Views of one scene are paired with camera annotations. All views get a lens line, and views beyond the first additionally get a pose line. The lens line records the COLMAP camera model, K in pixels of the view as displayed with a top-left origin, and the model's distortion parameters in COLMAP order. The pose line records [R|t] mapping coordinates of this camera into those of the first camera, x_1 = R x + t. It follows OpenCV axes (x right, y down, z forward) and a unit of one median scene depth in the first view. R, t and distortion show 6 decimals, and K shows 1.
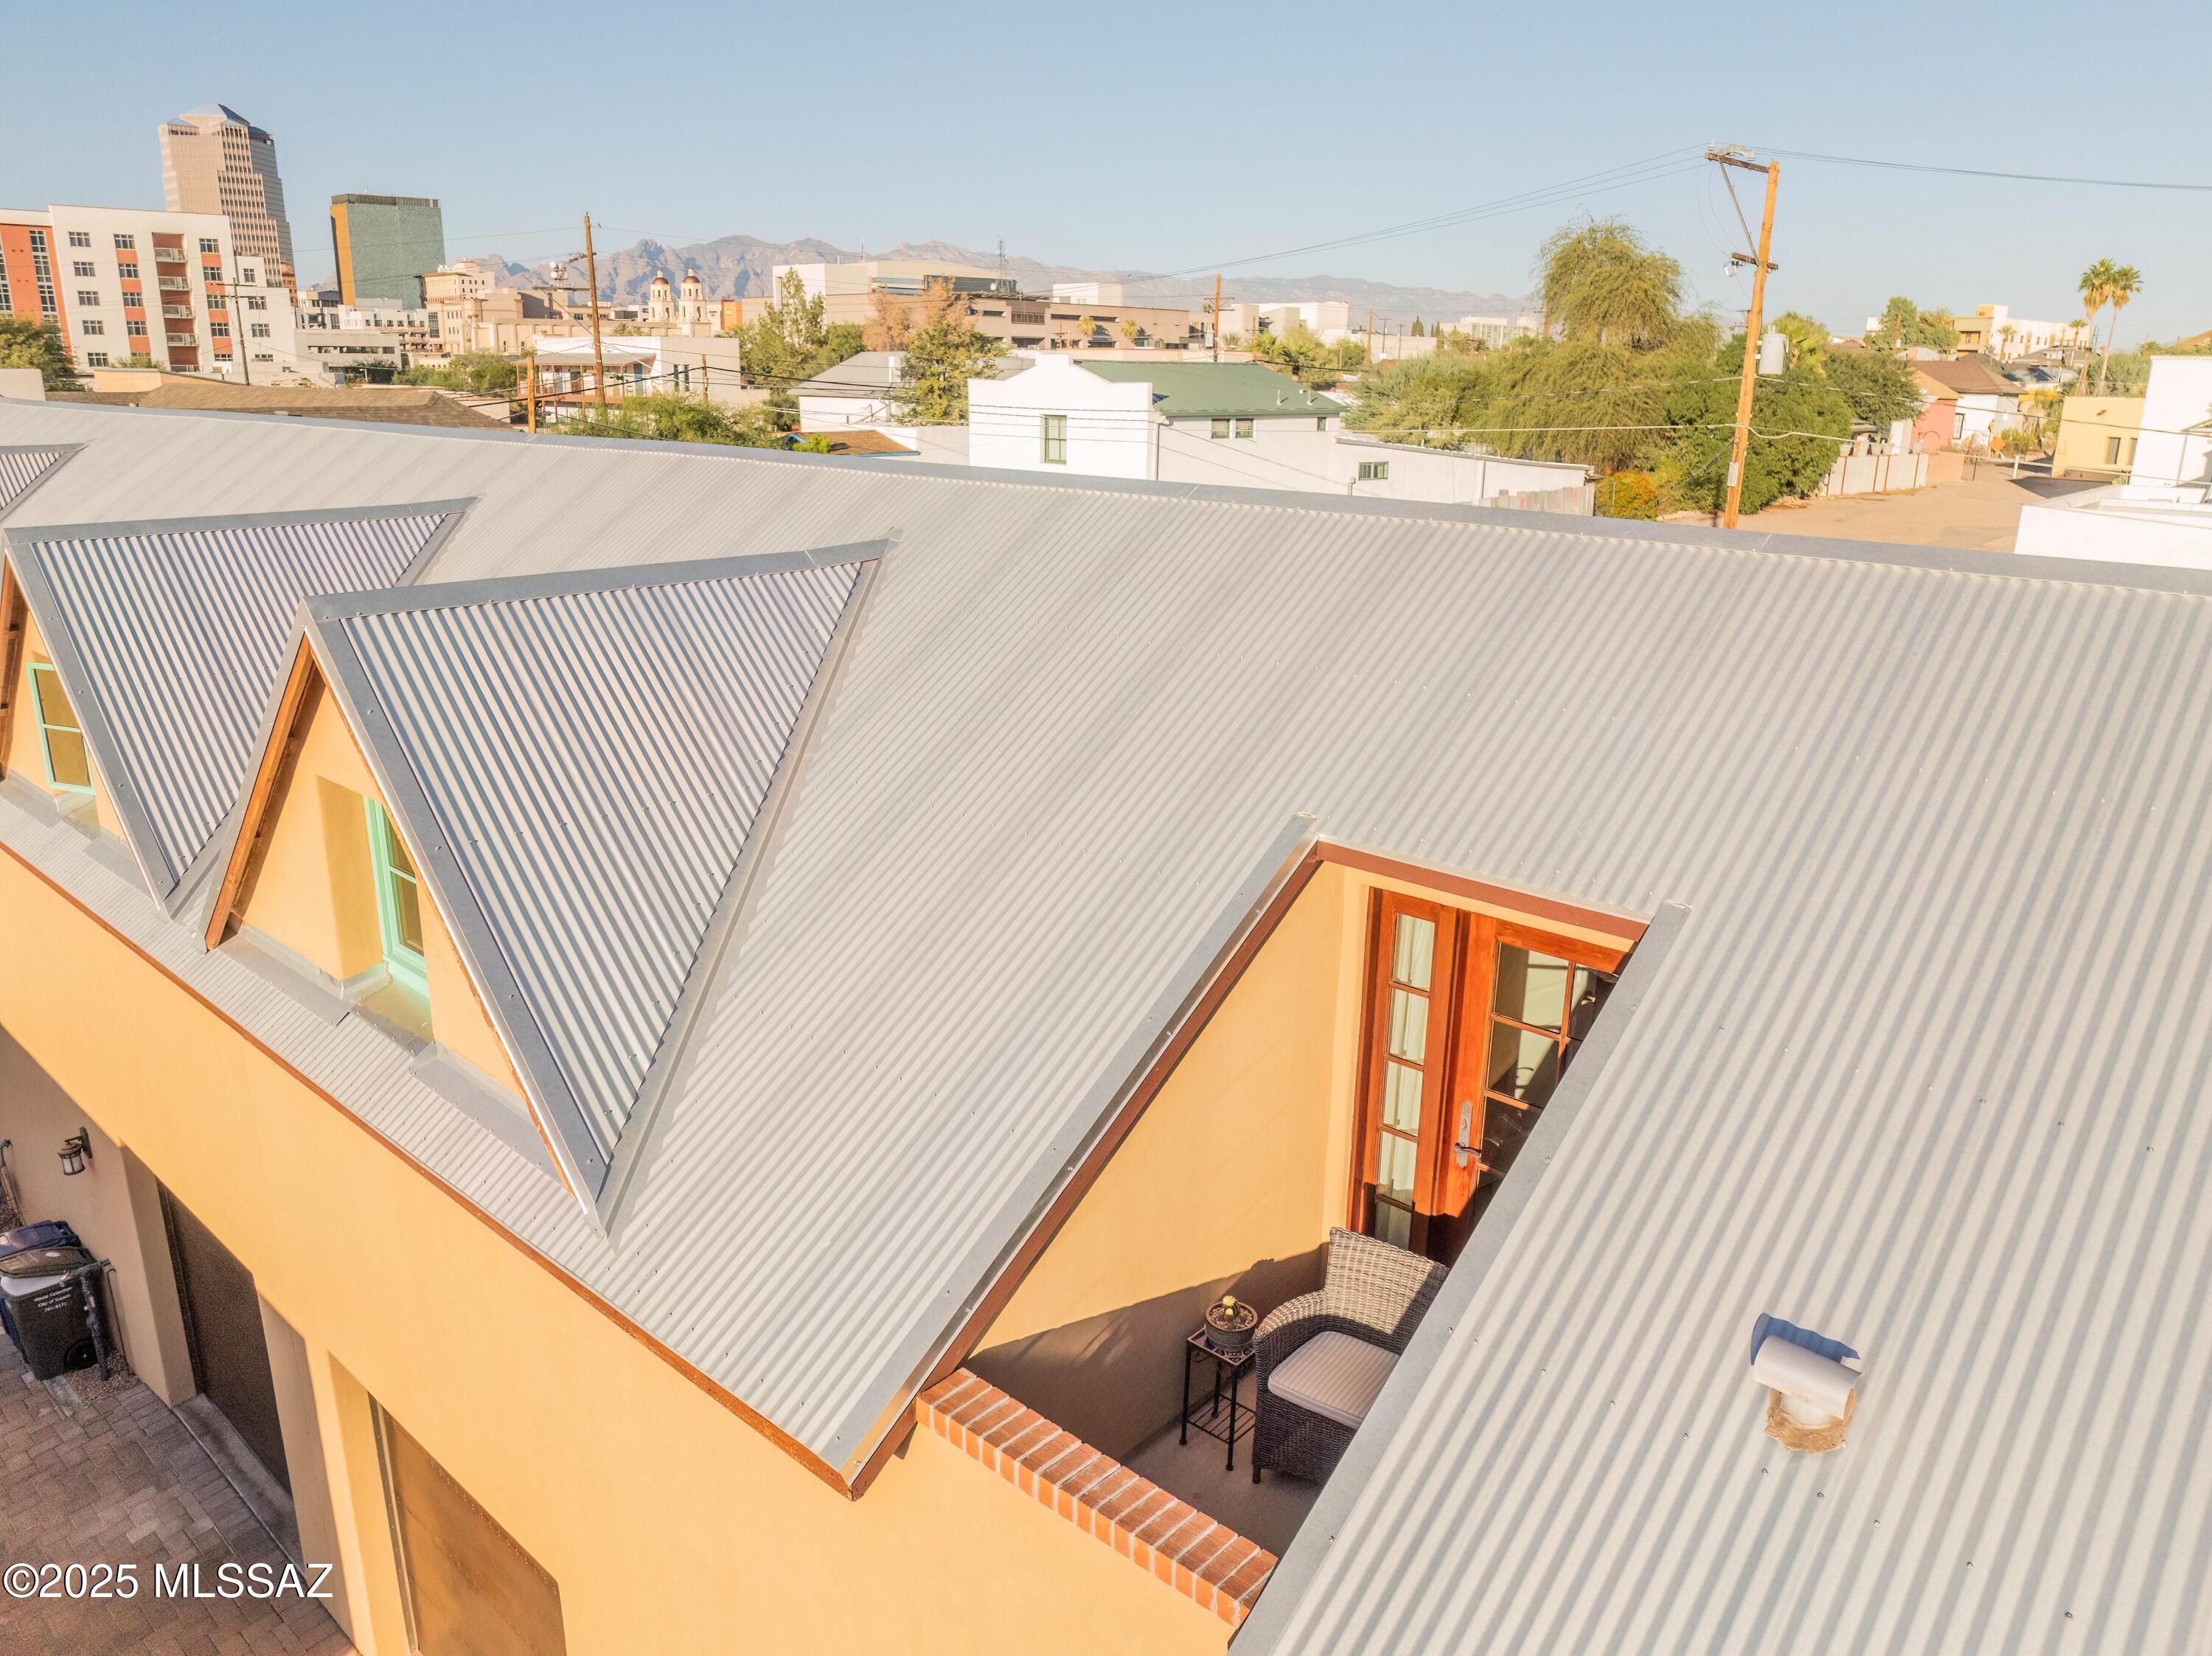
lens RADIAL K [[1573.8, 0, 1106.0], [0, 1573.8, 828.0], [0, 0, 1]] dist [-0.072930, 0.038015]
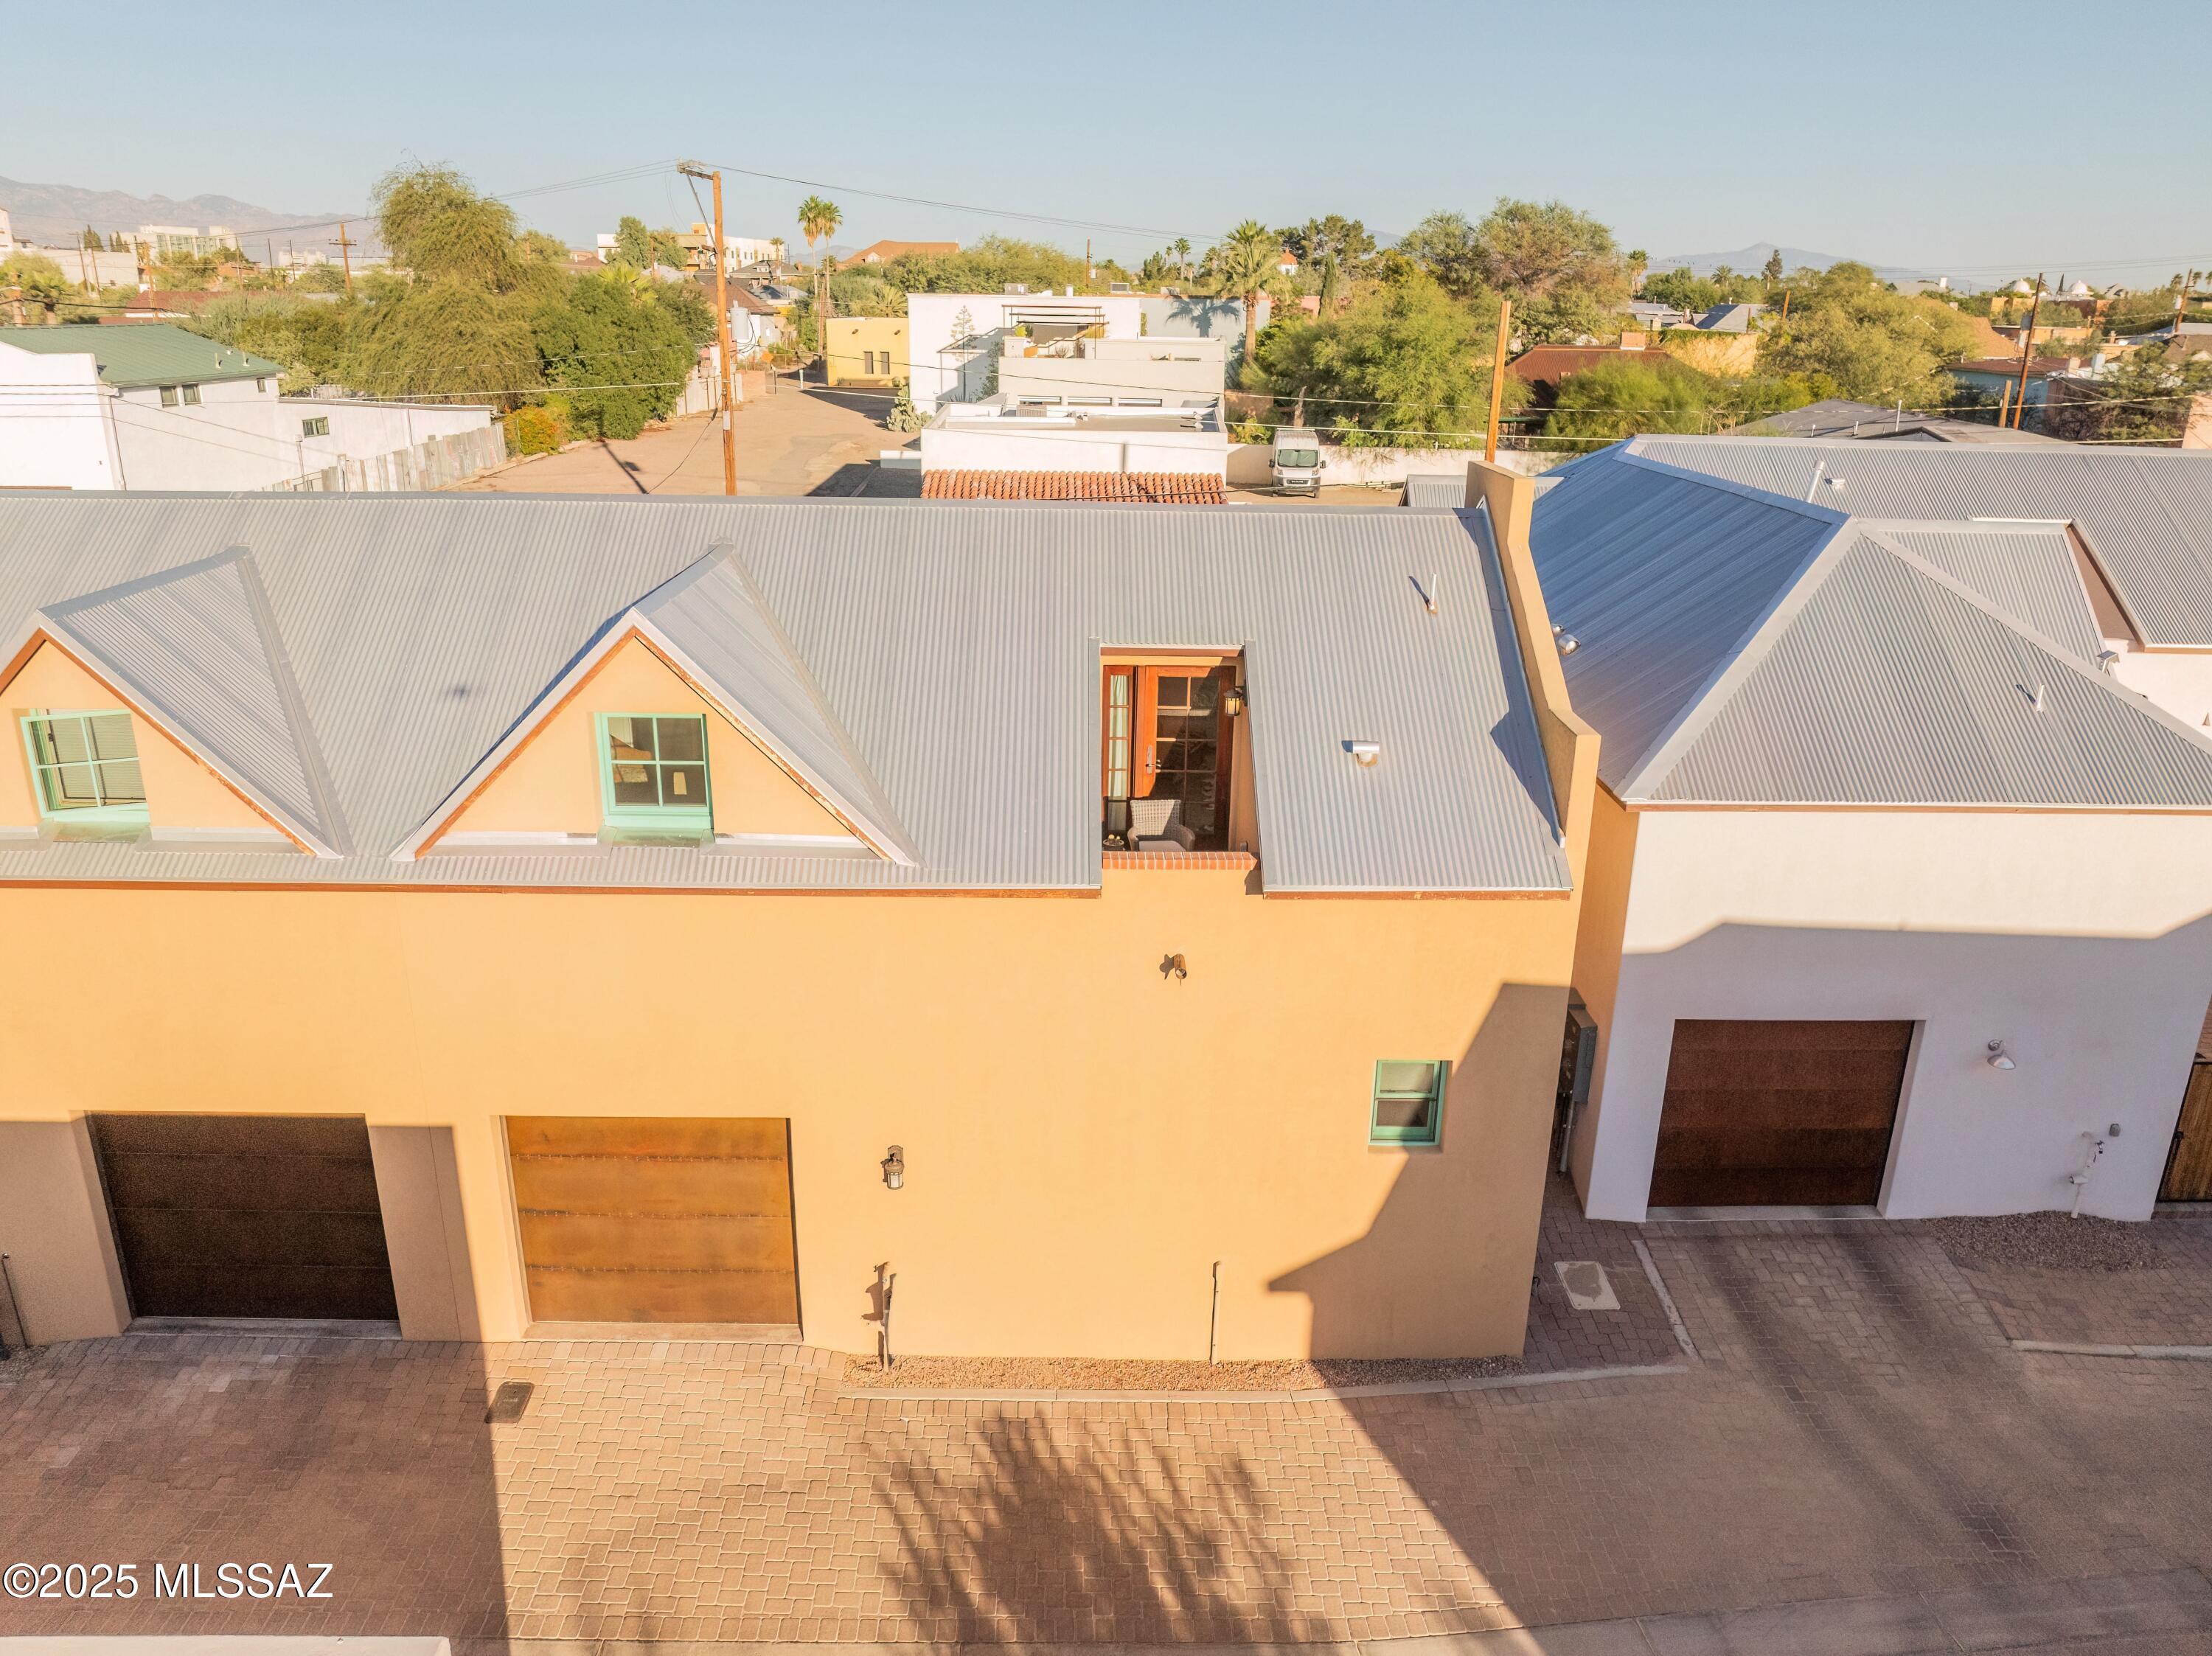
lens RADIAL K [[1548.2, 0, 1106.0], [0, 1548.2, 828.0], [0, 0, 1]] dist [-0.033968, 0.003772]
pose [[0.727686, -0.224264, 0.648212, -0.118195], [0.187256, 0.974094, 0.126796, -0.001736], [-0.659854, 0.029114, 0.750829, -0.065125]]
